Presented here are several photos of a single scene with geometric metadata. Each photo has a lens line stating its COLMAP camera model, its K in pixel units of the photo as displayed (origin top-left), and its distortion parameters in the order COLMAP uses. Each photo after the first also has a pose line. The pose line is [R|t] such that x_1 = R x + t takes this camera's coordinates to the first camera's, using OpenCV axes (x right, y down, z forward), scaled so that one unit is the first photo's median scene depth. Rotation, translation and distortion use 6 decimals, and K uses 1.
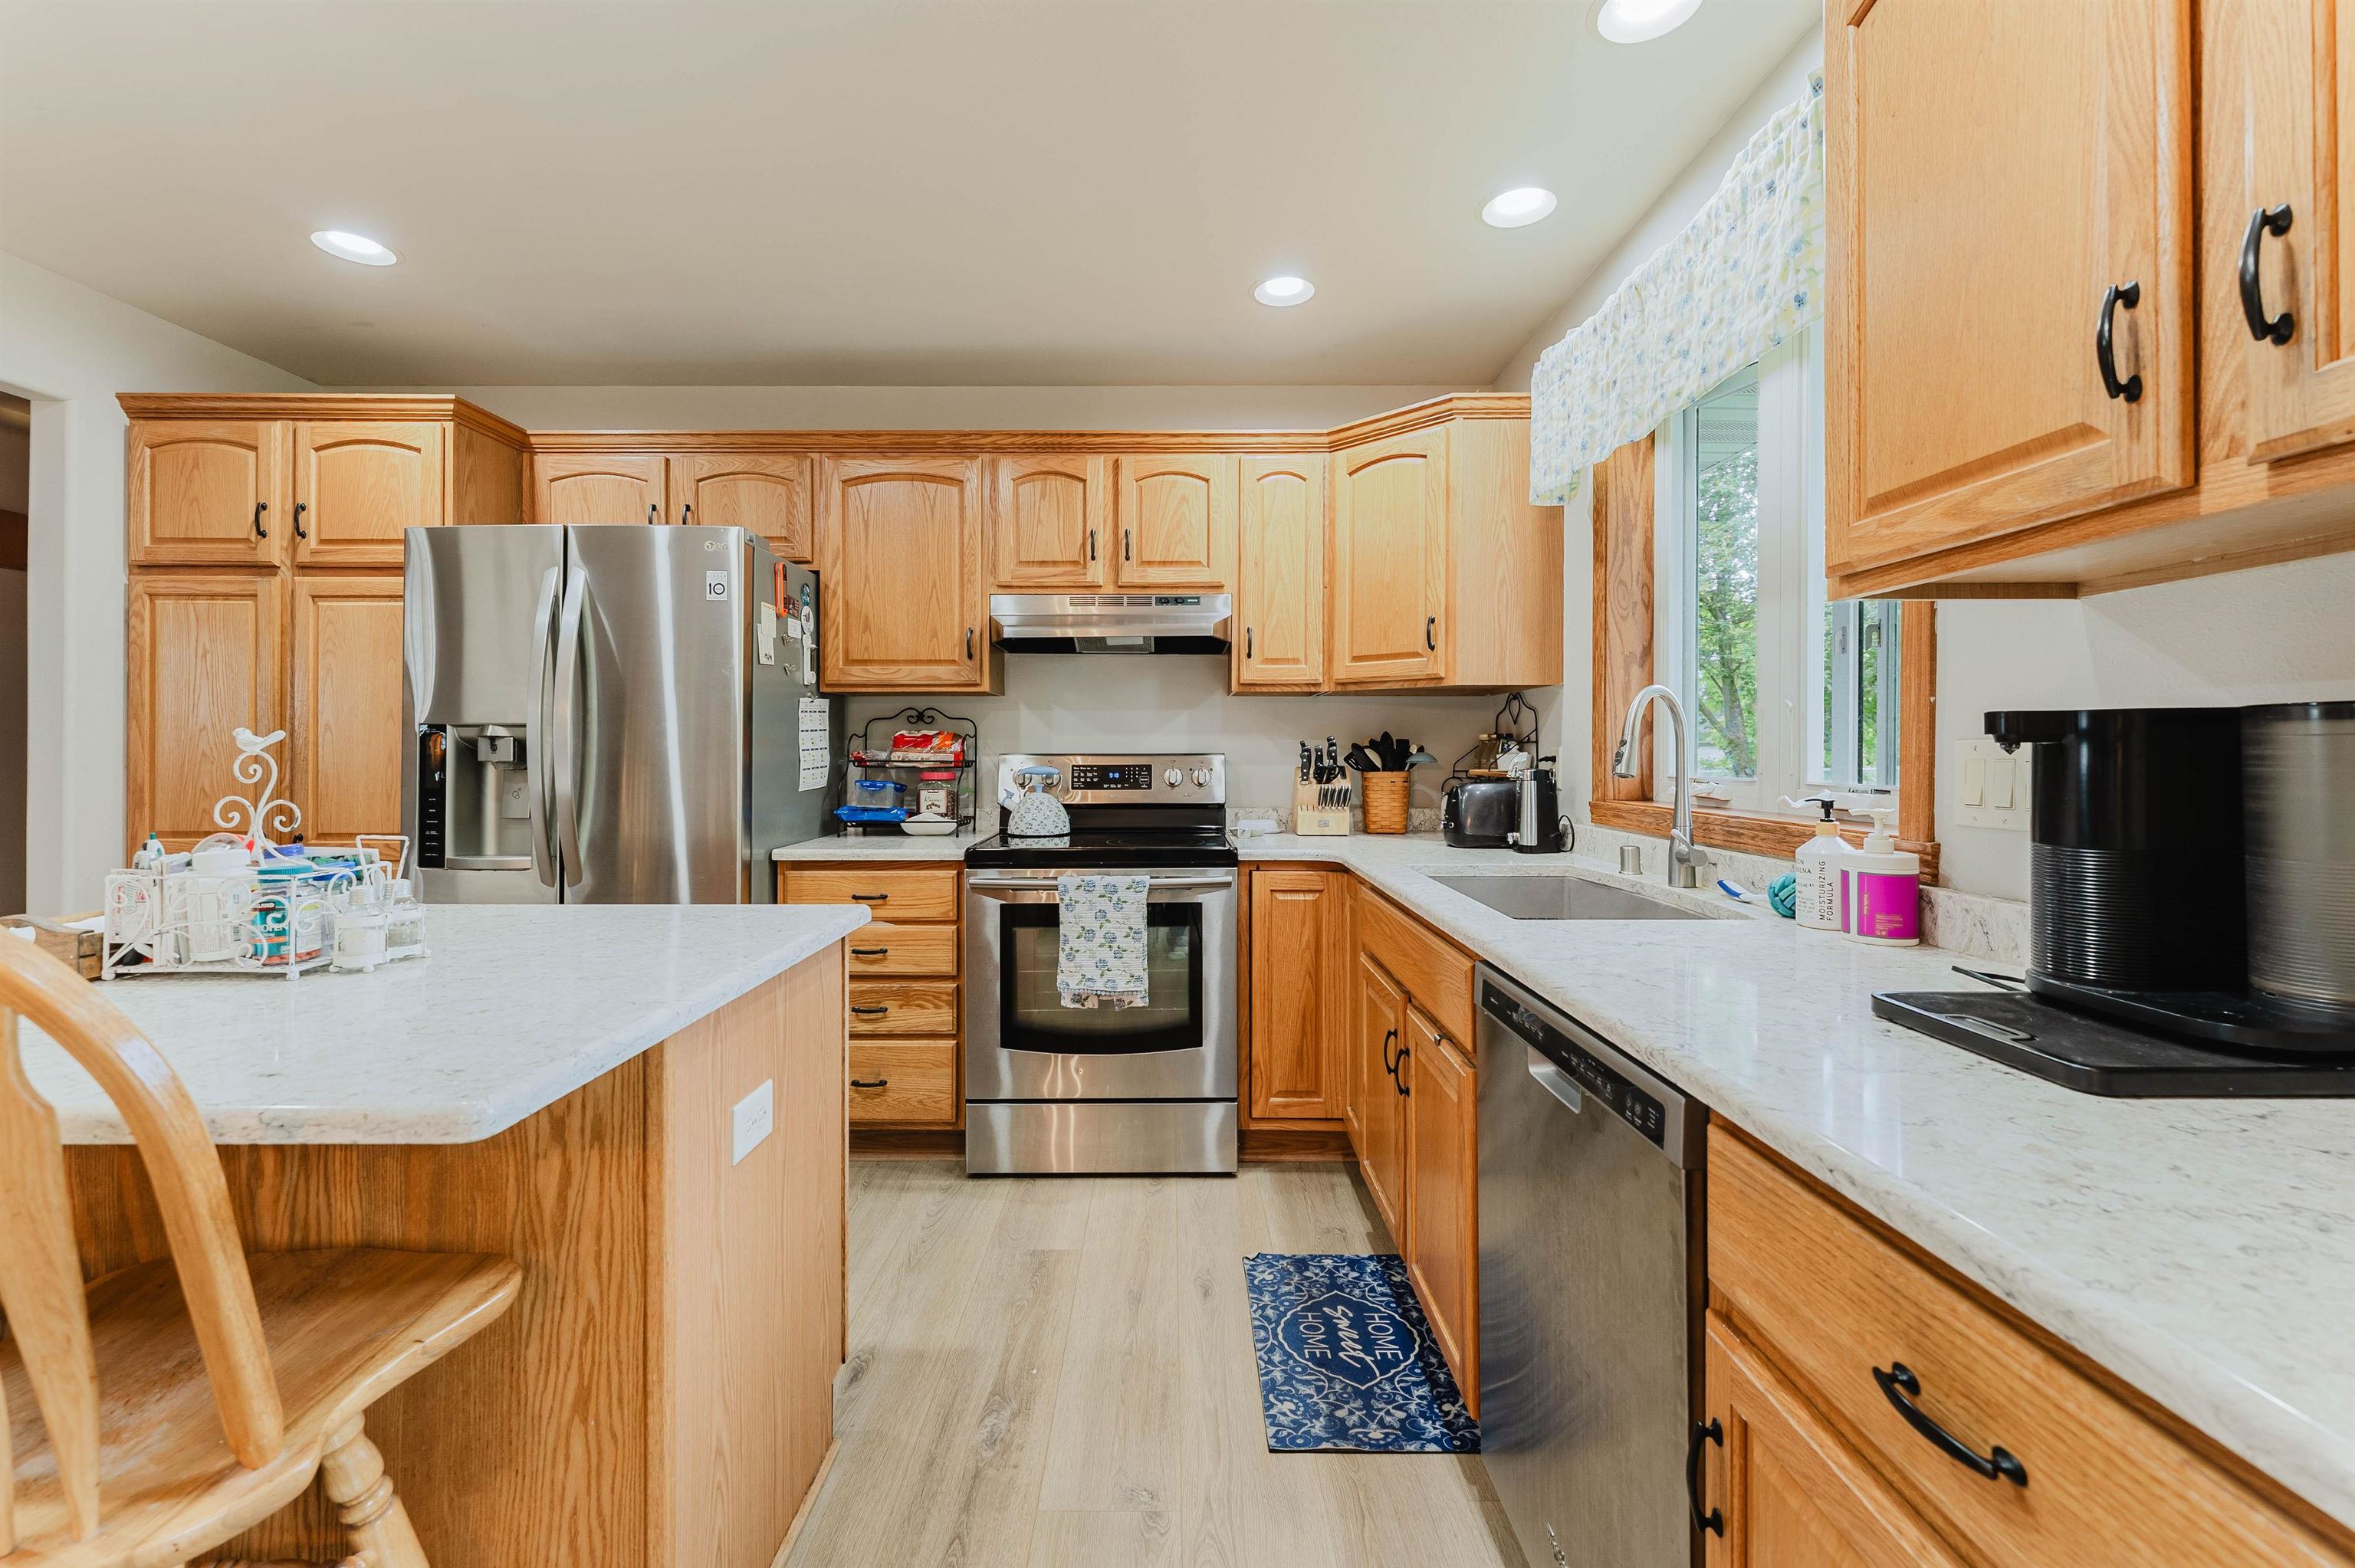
lens RADIAL K [[963.3, 0, 1166.2], [0, 963.3, 754.0], [0, 0, 1]] dist [0.000742, -0.000613]
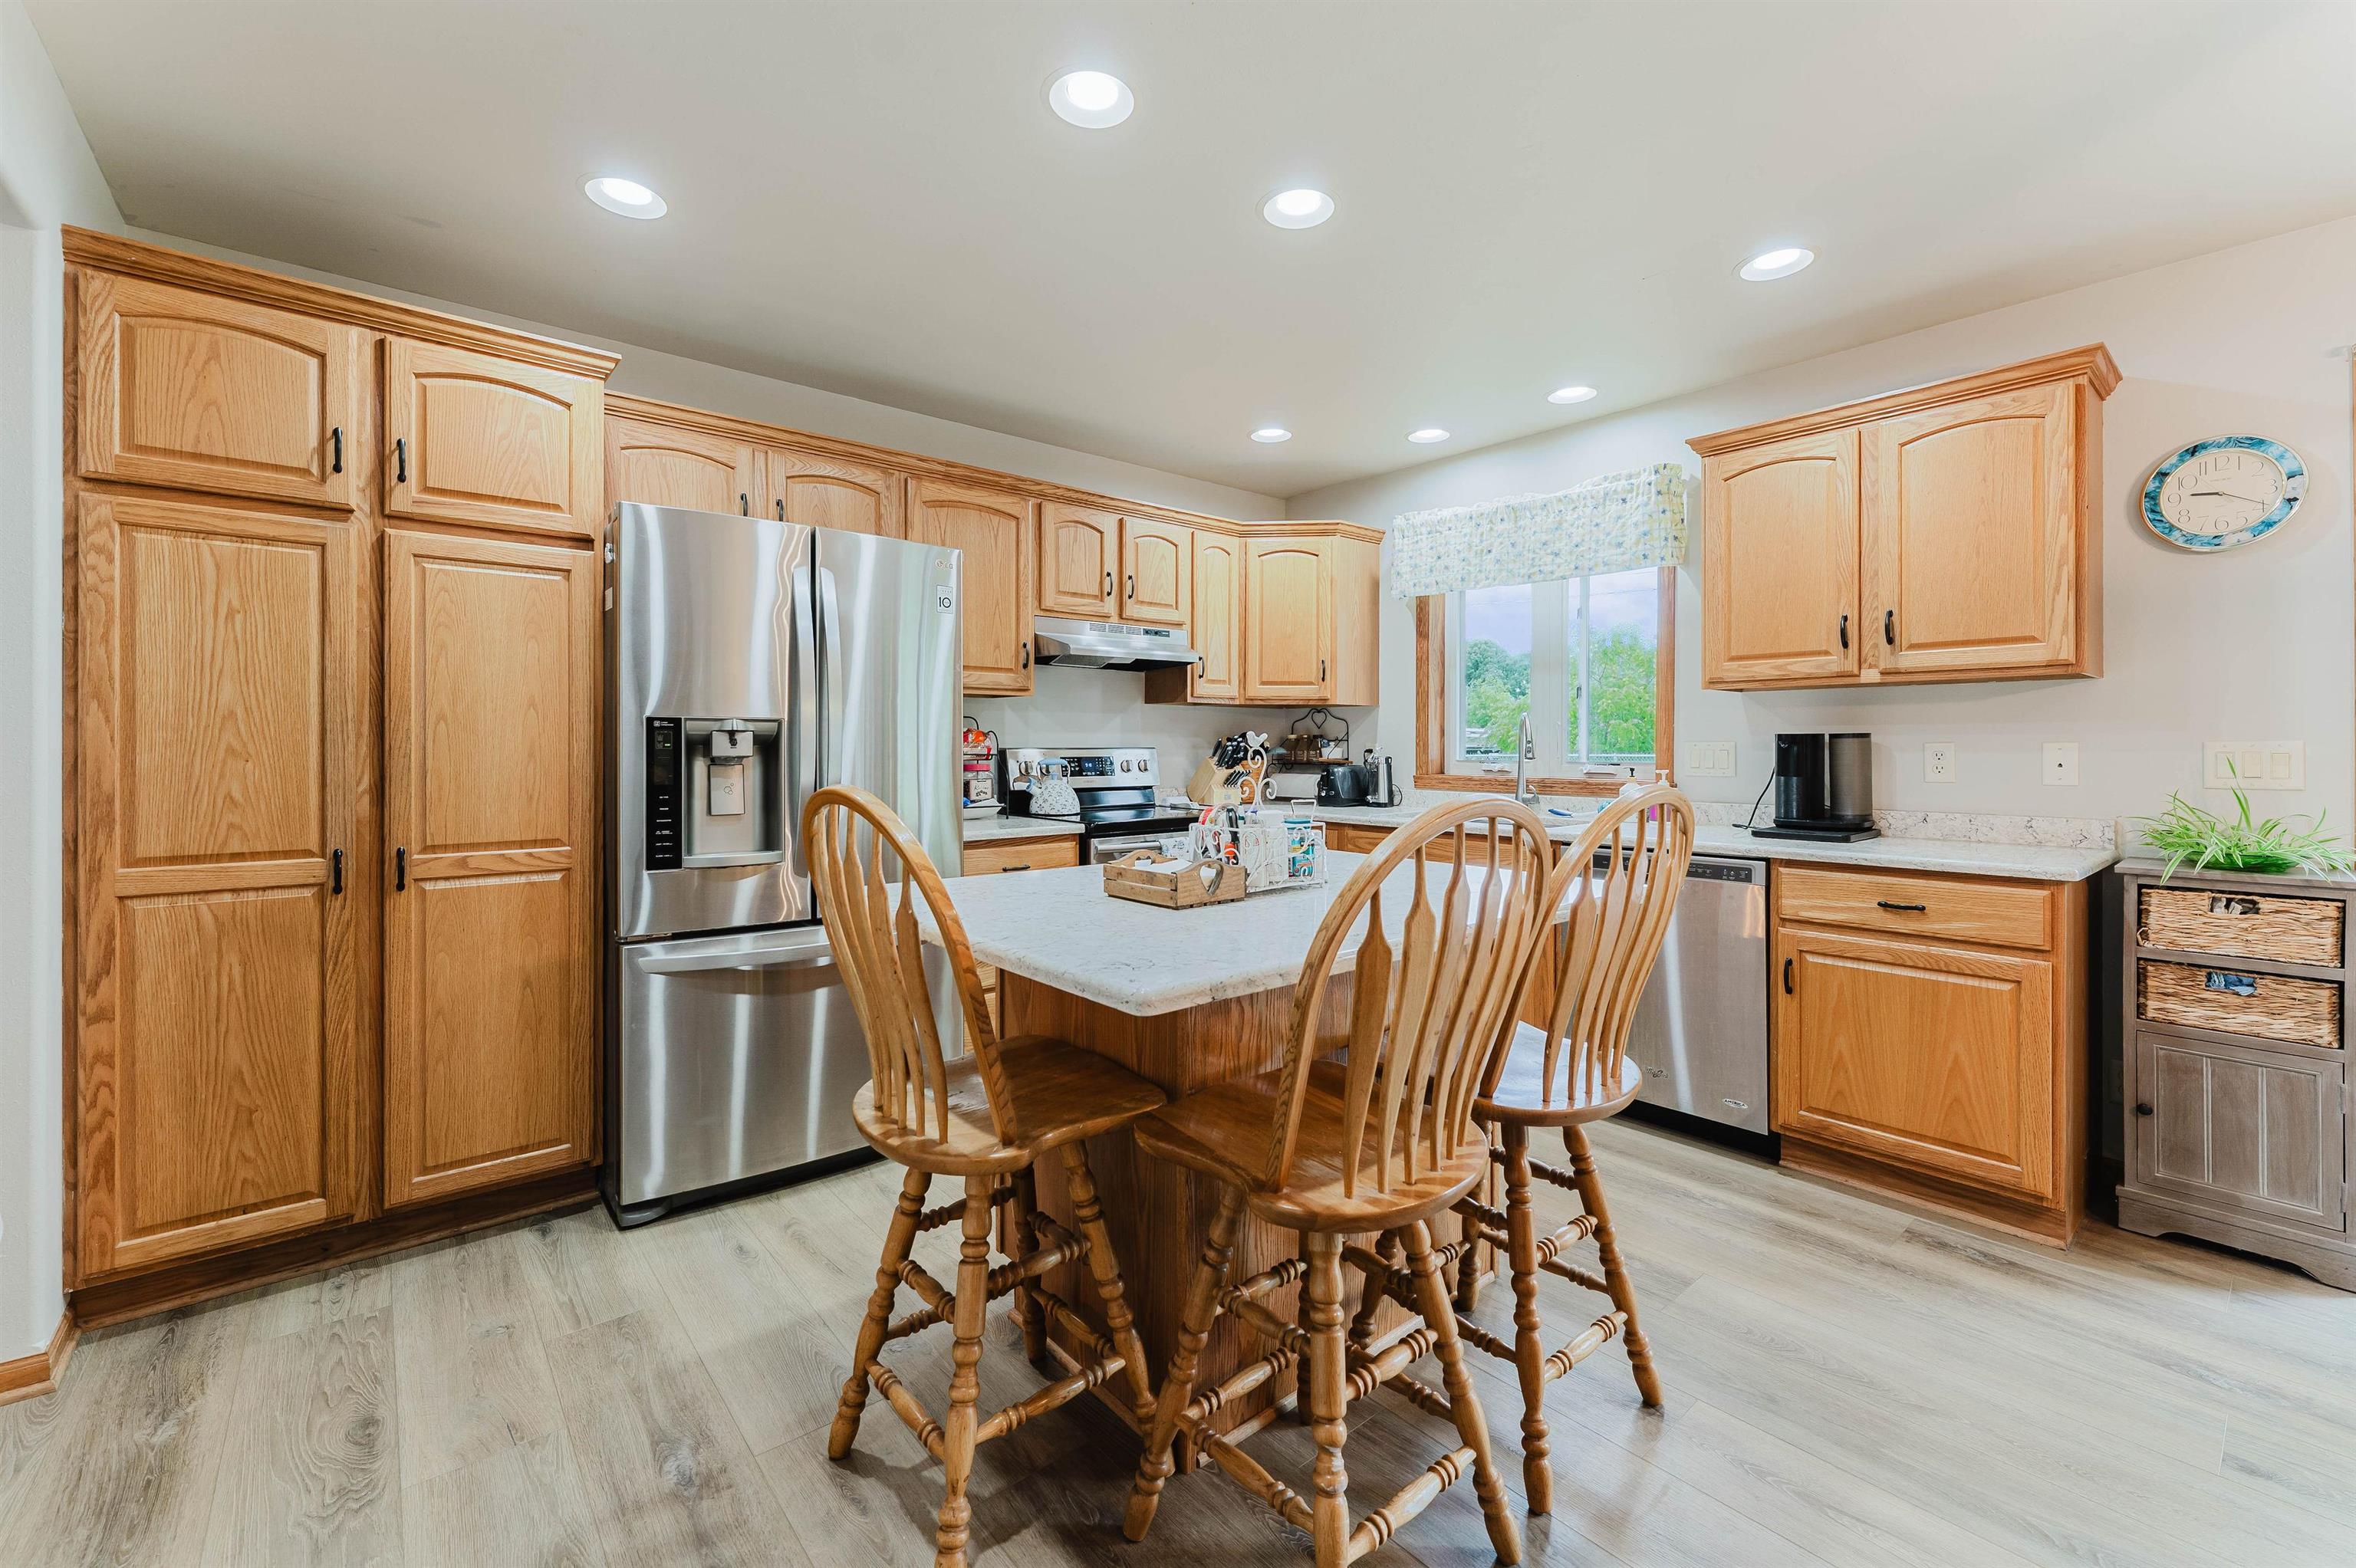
lens RADIAL K [[961.4, 0, 1178.1], [0, 961.4, 751.1], [0, 0, 1]] dist [-0.000762, -0.000217]
pose [[0.764703, -0.002581, 0.644378, -0.911828], [0.001020, 0.999996, 0.002796, 0.000435], [-0.644382, -0.001481, 0.764702, -0.037310]]
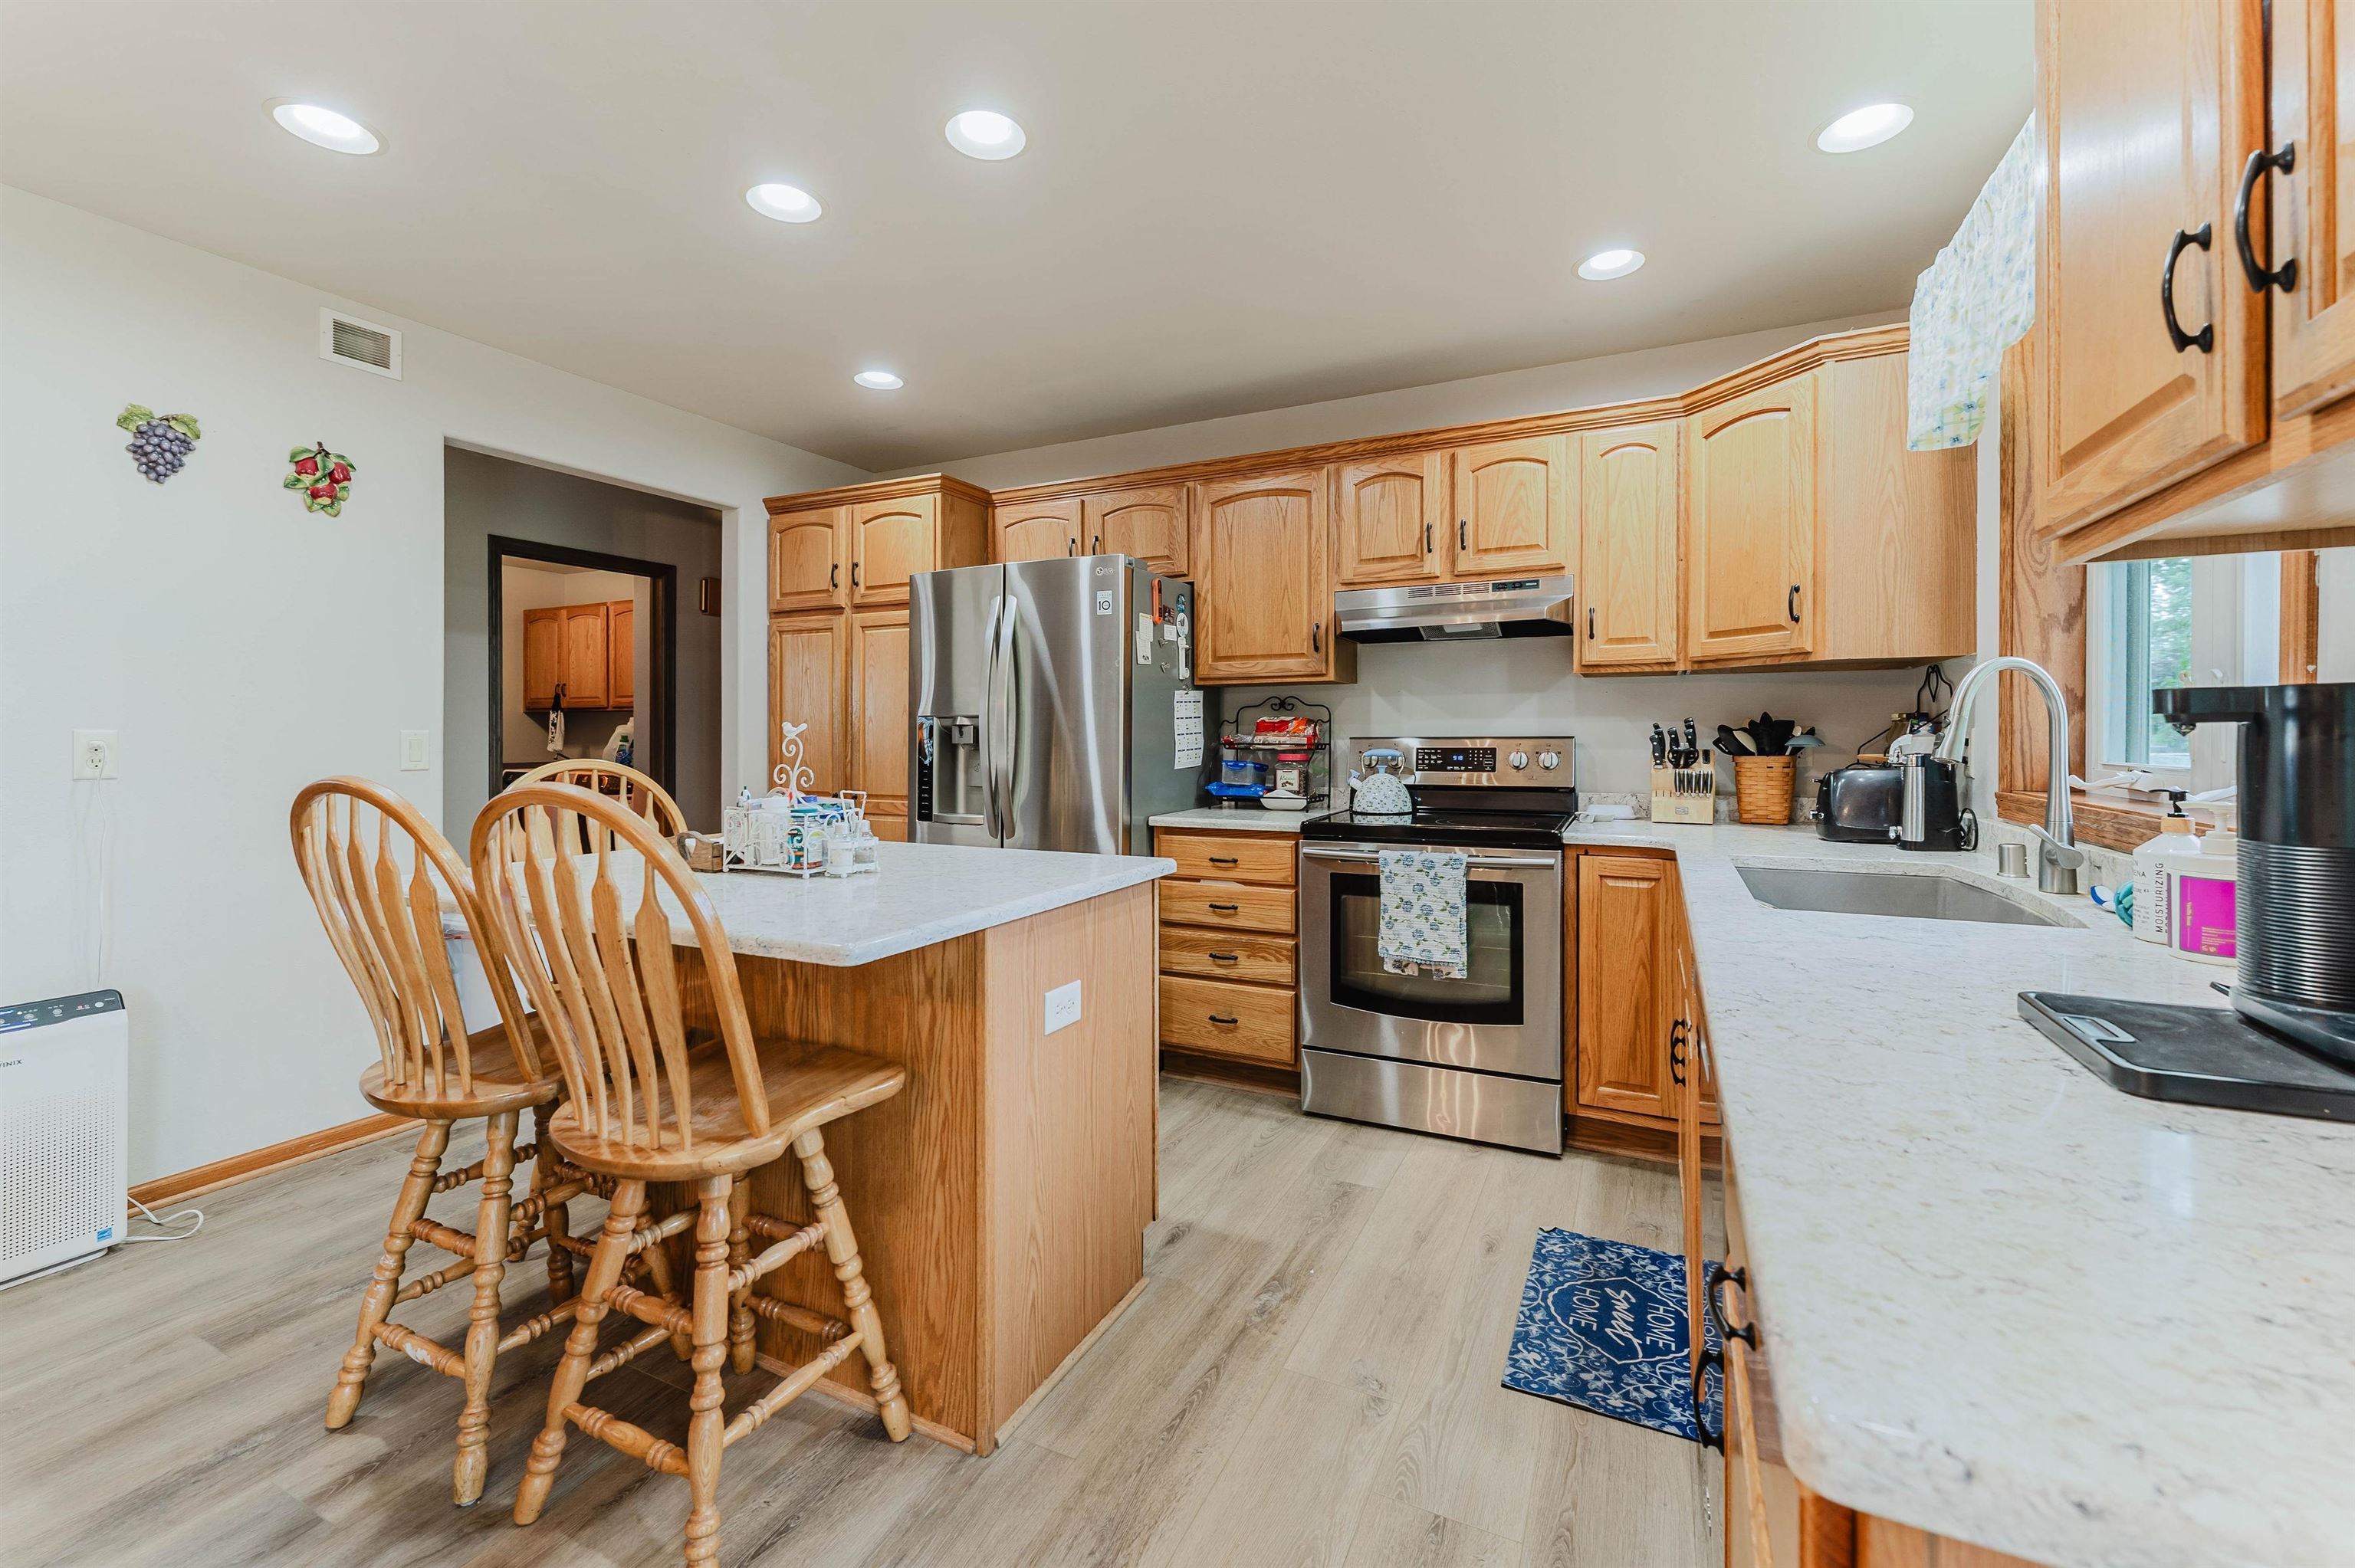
lens RADIAL K [[965.9, 0, 1174.7], [0, 965.9, 740.7], [0, 0, 1]] dist [-0.000326, -0.000169]
pose [[0.898545, -0.000189, -0.438882, 0.150523], [0.001639, 0.999994, 0.002923, 0.000079], [0.438879, -0.003346, 0.898540, -0.075354]]
